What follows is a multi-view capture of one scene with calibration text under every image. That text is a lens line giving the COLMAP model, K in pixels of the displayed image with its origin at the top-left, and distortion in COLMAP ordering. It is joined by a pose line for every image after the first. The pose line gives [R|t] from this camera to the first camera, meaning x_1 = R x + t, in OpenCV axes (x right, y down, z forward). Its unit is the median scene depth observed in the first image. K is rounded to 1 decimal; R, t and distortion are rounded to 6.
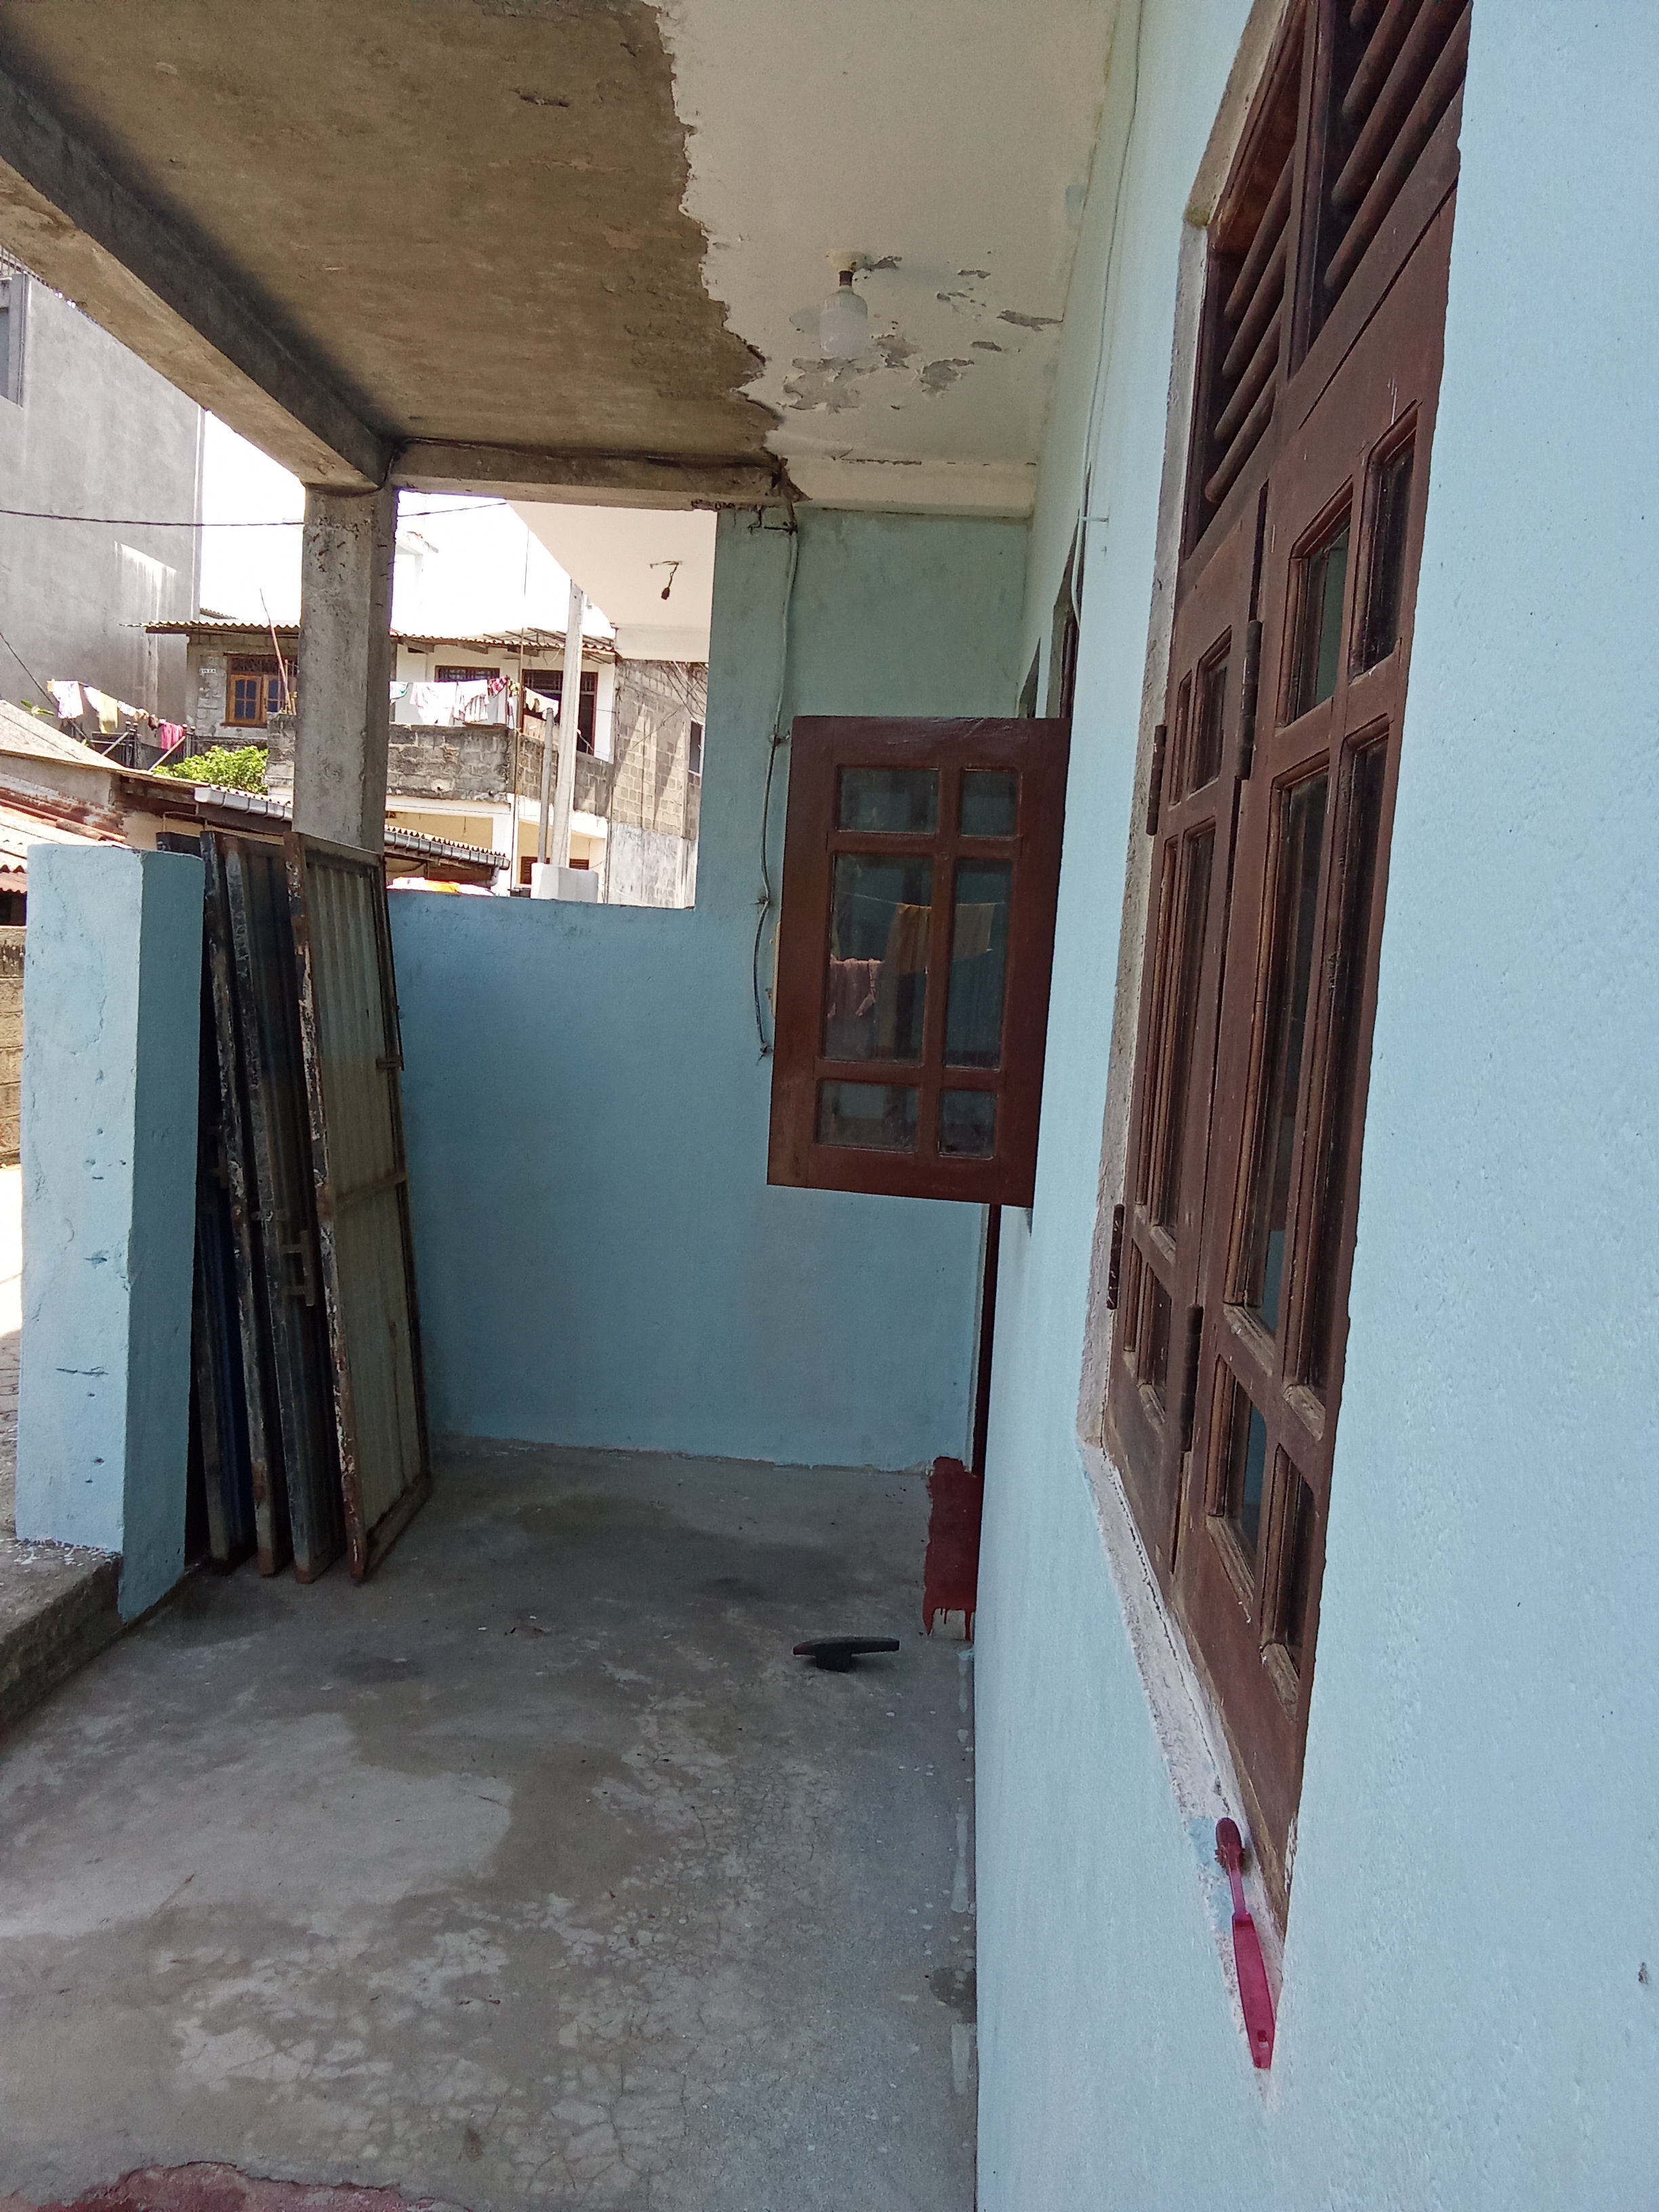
lens RADIAL K [[1724.7, 0, 841.2], [0, 1724.7, 1104.6], [0, 0, 1]] dist [-0.005900, -0.001324]
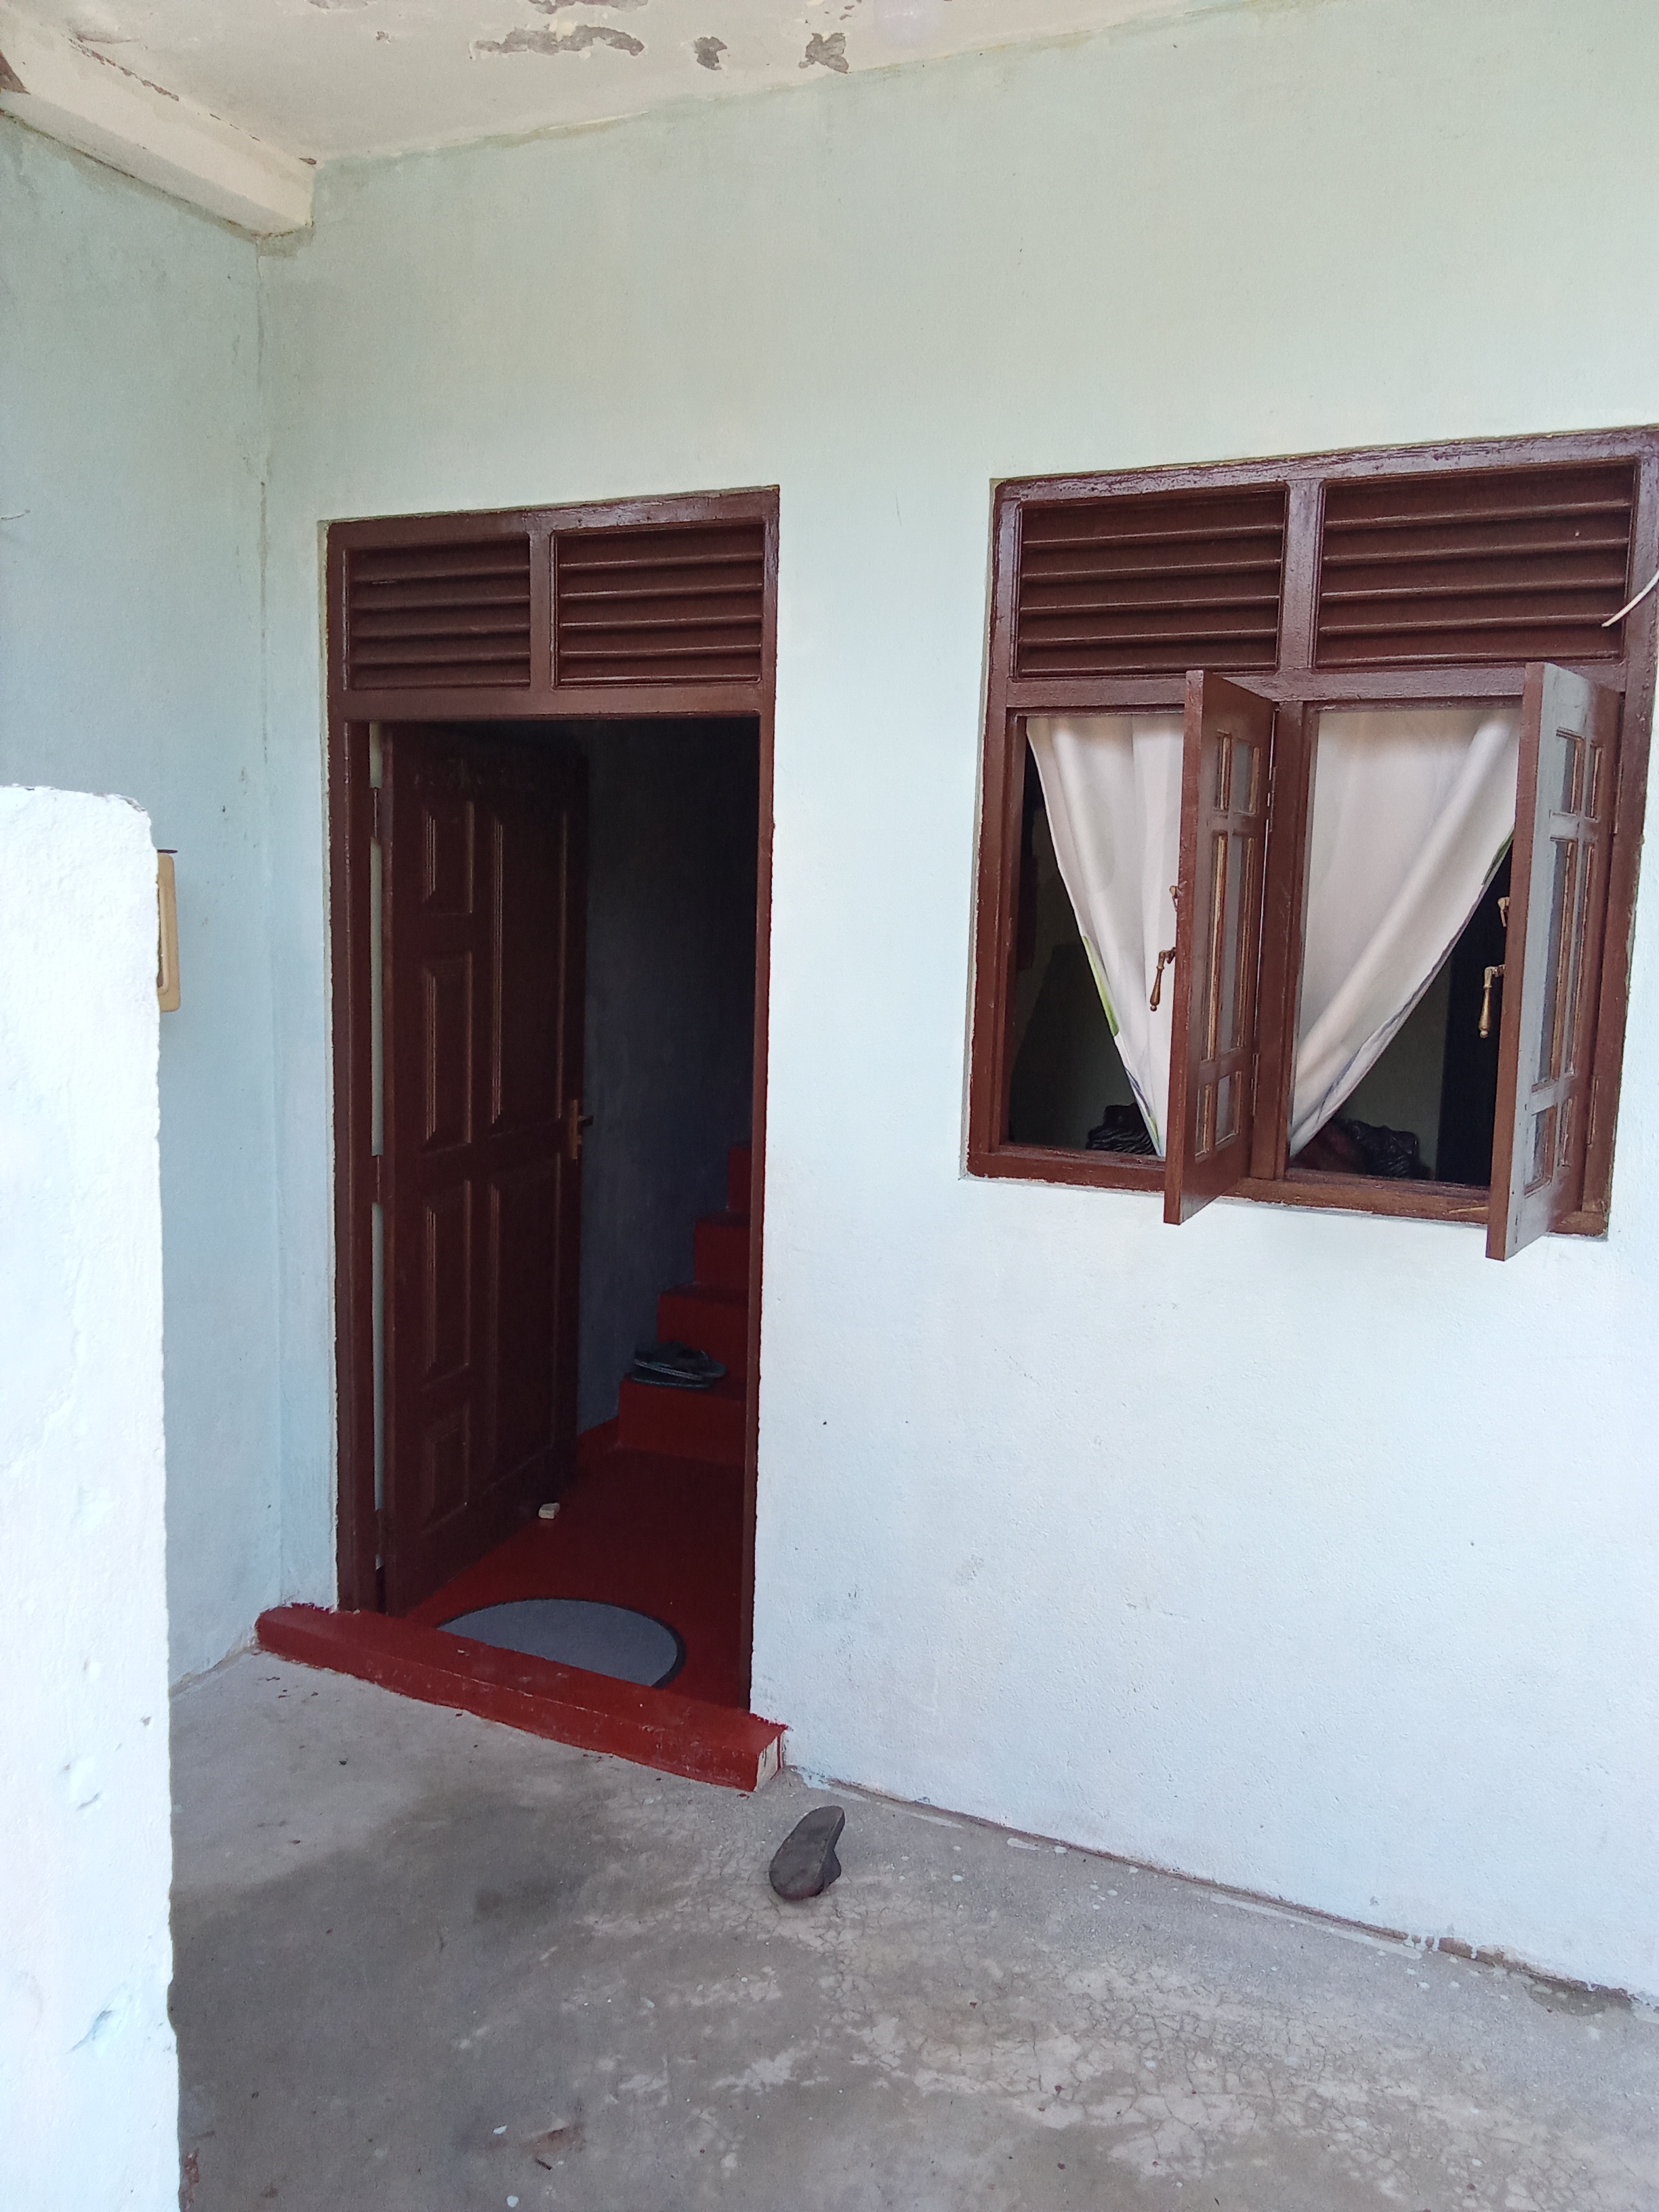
lens RADIAL K [[1724.7, 0, 841.2], [0, 1724.7, 1104.6], [0, 0, 1]] dist [-0.005900, -0.001324]
pose [[0.359782, -0.171611, 0.917118, -0.659193], [0.072078, 0.985114, 0.156059, -0.129649], [-0.930248, 0.009957, 0.366796, 0.746006]]
